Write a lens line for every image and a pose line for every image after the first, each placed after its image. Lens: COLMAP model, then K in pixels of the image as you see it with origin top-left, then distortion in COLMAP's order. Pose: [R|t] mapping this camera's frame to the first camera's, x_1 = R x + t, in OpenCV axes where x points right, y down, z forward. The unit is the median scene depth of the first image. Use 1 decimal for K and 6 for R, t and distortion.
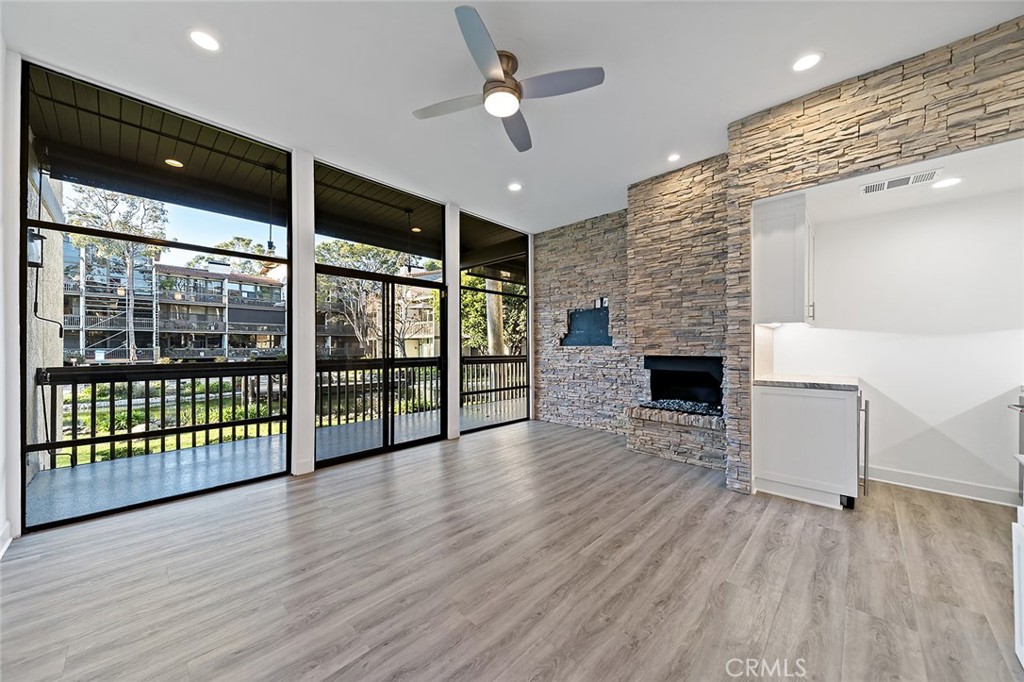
lens RADIAL K [[365.2, 0, 507.0], [0, 365.2, 346.6], [0, 0, 1]] dist [0.007411, -0.000601]
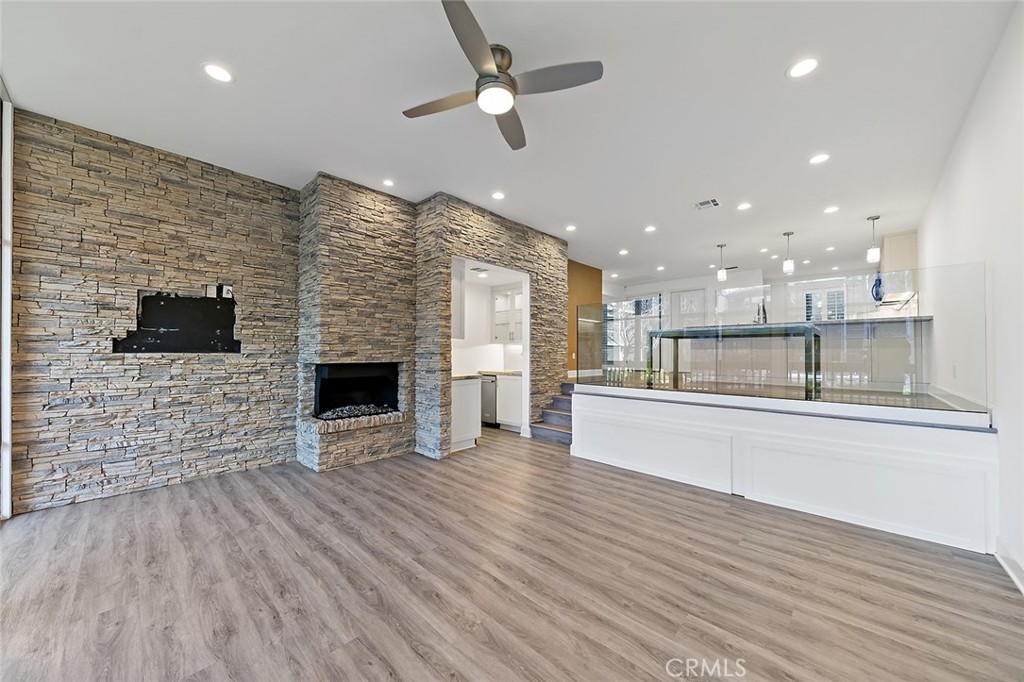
lens RADIAL K [[363.5, 0, 503.9], [0, 363.5, 347.7], [0, 0, 1]] dist [0.013990, -0.002941]
pose [[-0.003878, 0.013489, 0.999901, -0.620879], [-0.001819, 0.999907, -0.013496, -0.005188], [-0.999991, -0.001871, -0.003853, 0.637157]]
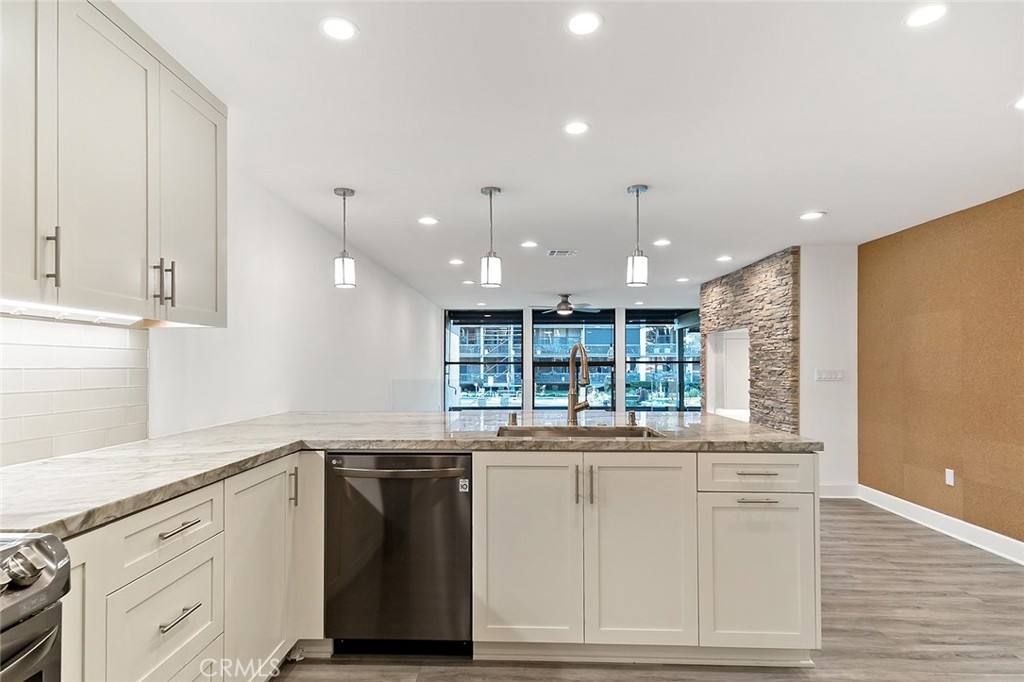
lens RADIAL K [[548.3, 0, 505.7], [0, 548.3, 365.9], [0, 0, 1]] dist [0.028411, -0.008928]
pose [[0.681655, -0.001807, -0.731671, 1.510434], [0.002669, 0.999996, 0.000016, -0.204088], [0.731669, -0.001964, 0.681658, -1.105496]]
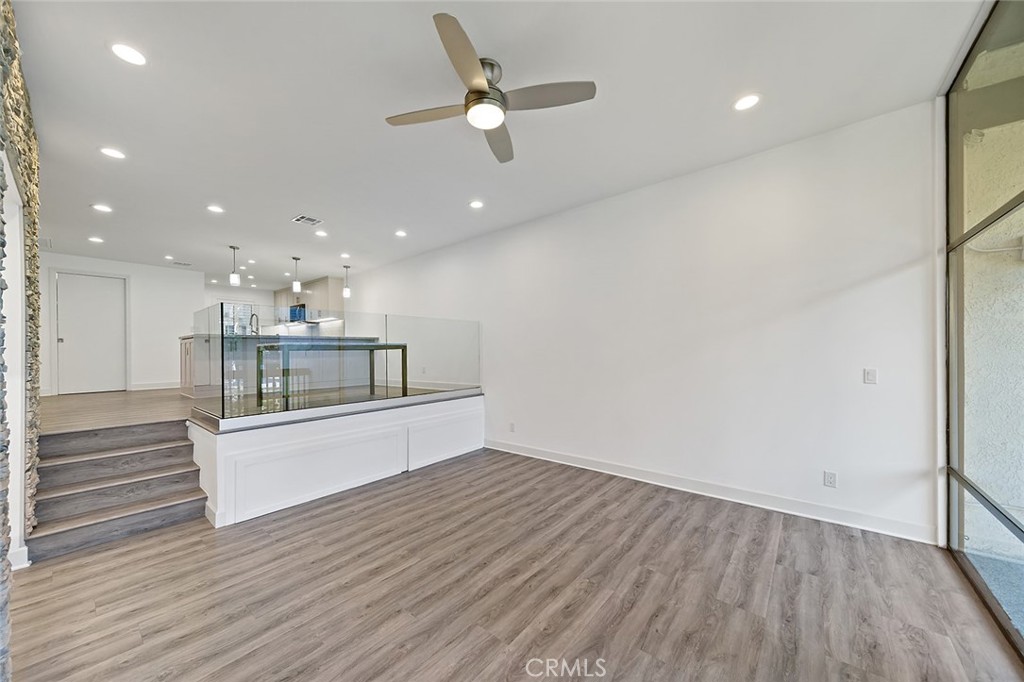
lens RADIAL K [[363.5, 0, 506.0], [0, 363.5, 348.8], [0, 0, 1]] dist [0.013990, -0.002941]
pose [[-0.997309, 0.012103, -0.072302, 0.003584], [0.012507, 0.999909, -0.005140, -0.045782], [0.072233, -0.006031, -0.997370, 1.247379]]
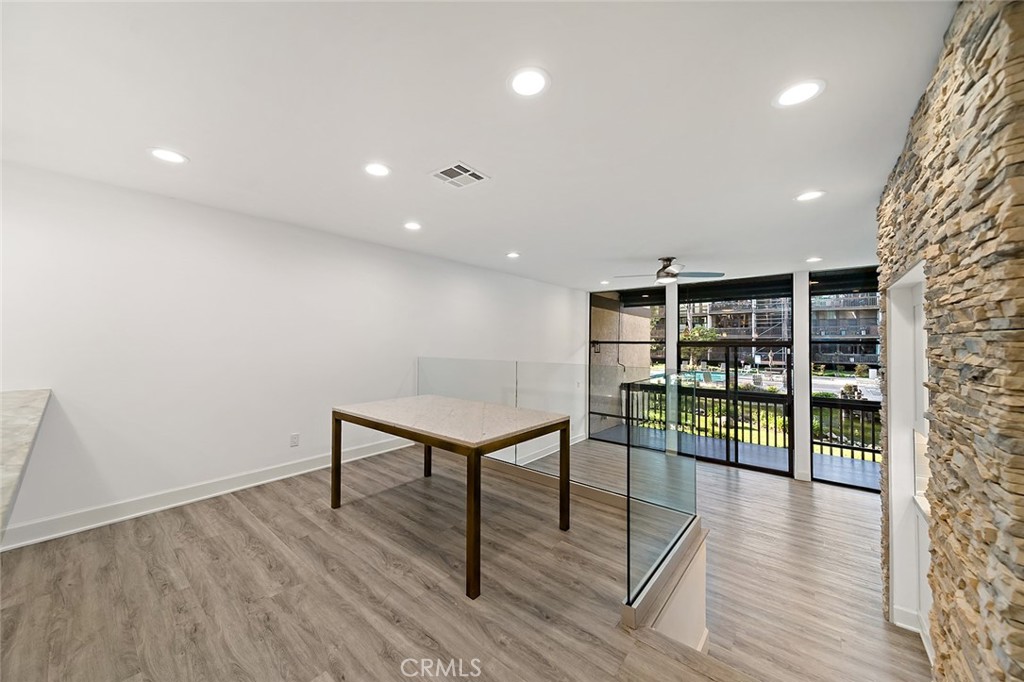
lens RADIAL K [[363.5, 0, 501.4], [0, 363.5, 333.1], [0, 0, 1]] dist [0.013990, -0.002941]
pose [[0.066487, -0.030783, -0.997312, 1.208367], [-0.006454, 0.999490, -0.031280, -0.204809], [0.997766, 0.008517, 0.066254, 0.001063]]
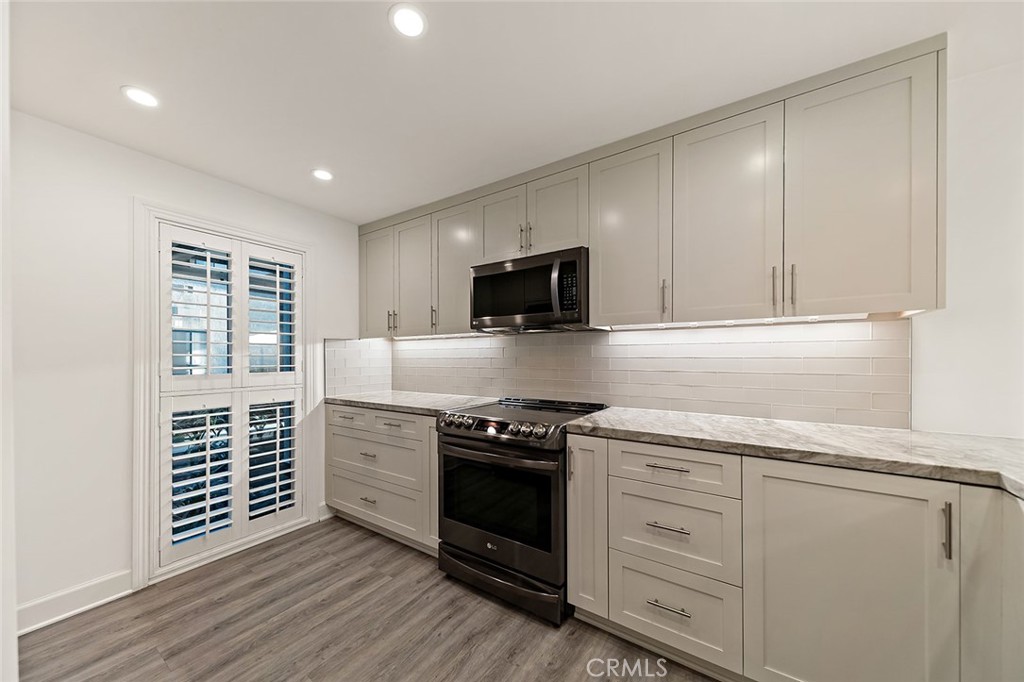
lens RADIAL K [[365.2, 0, 505.7], [0, 365.2, 358.0], [0, 0, 1]] dist [0.007411, -0.000601]
pose [[-0.982608, -0.000199, -0.185691, 1.301014], [-0.000516, 0.999998, 0.001658, -0.203462], [0.185690, 0.001725, -0.982607, -0.666094]]
